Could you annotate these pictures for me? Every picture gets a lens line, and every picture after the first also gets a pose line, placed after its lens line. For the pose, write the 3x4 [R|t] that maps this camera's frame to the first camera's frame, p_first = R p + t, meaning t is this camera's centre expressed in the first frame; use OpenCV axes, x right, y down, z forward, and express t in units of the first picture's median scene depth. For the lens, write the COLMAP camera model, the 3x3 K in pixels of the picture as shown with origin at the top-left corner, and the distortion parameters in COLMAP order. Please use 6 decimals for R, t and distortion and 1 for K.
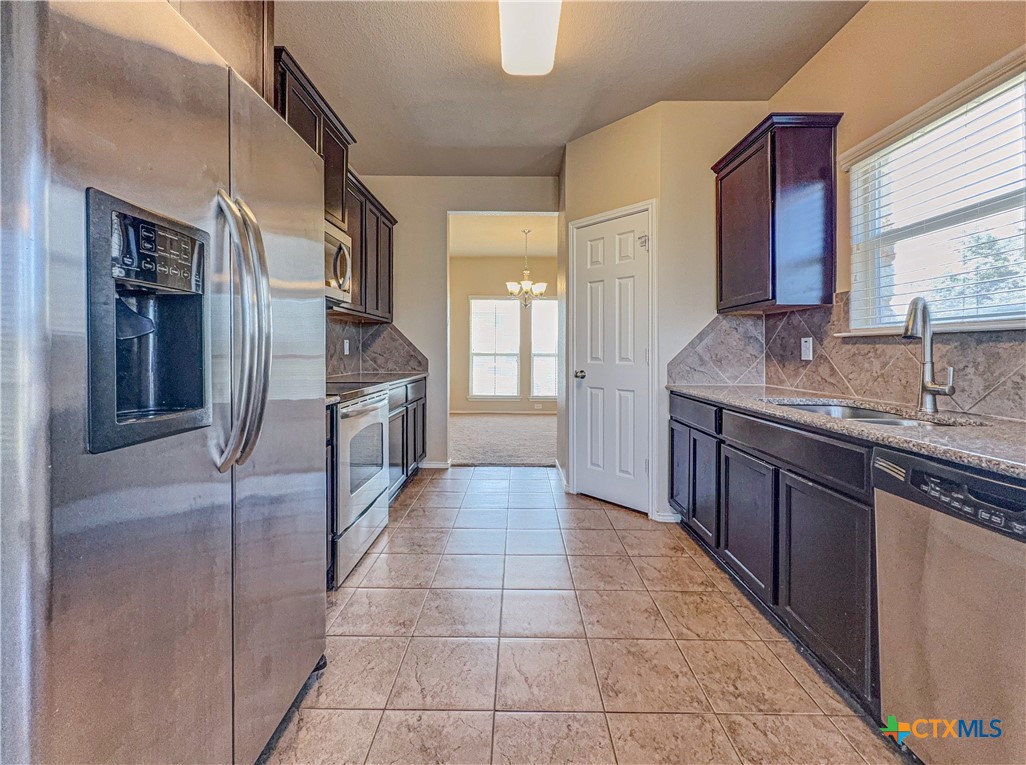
lens RADIAL K [[419.3, 0, 512.6], [0, 419.3, 354.4], [0, 0, 1]] dist [0.000542, 0.000580]
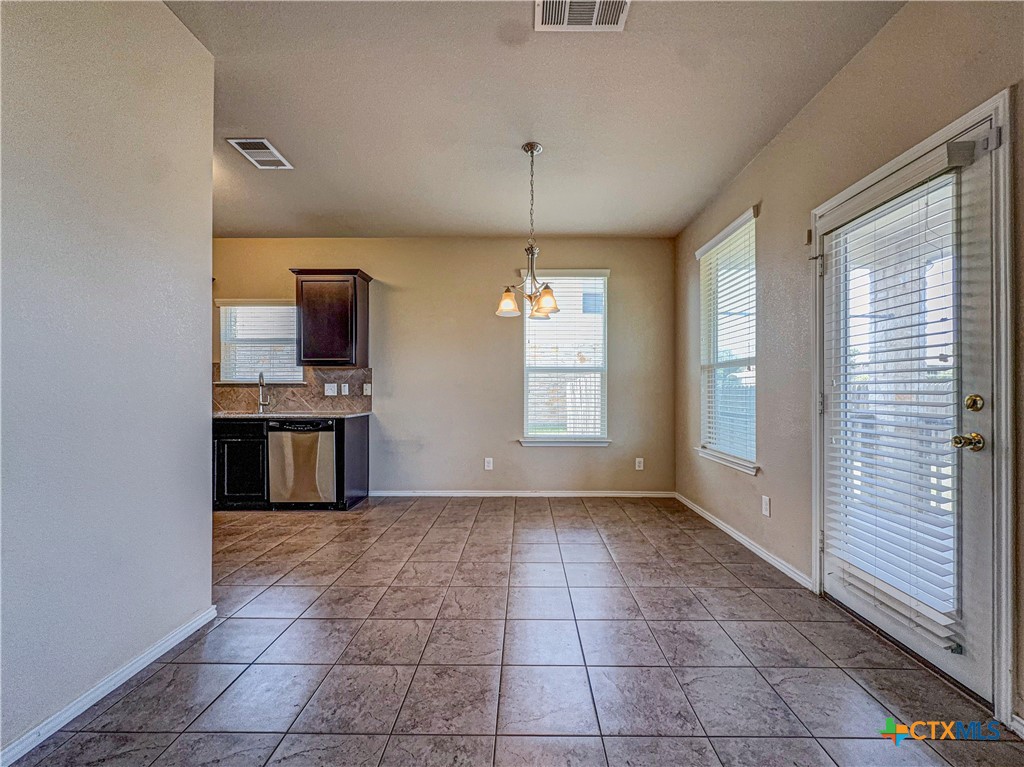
lens RADIAL K [[418.5, 0, 516.1], [0, 418.5, 390.3], [0, 0, 1]] dist [0.000542, 0.000580]
pose [[0.004715, -0.000197, 0.999989, -1.024518], [0.007123, 0.999975, 0.000163, 0.001621], [-0.999964, 0.007122, 0.004716, -0.409460]]
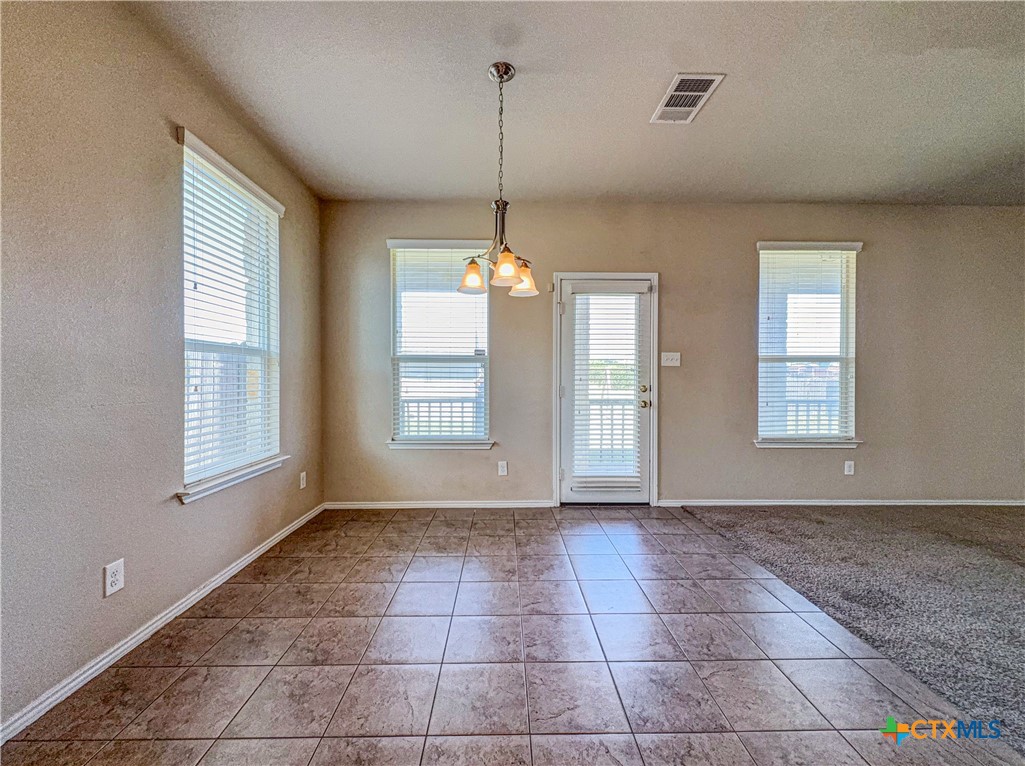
lens RADIAL K [[418.9, 0, 507.7], [0, 418.9, 385.0], [0, 0, 1]] dist [0.000542, 0.000580]
pose [[-0.999135, -0.004856, -0.041305, 0.019630], [-0.005898, 0.999667, 0.025131, -0.022378], [0.041169, 0.025352, -0.998830, 0.348567]]
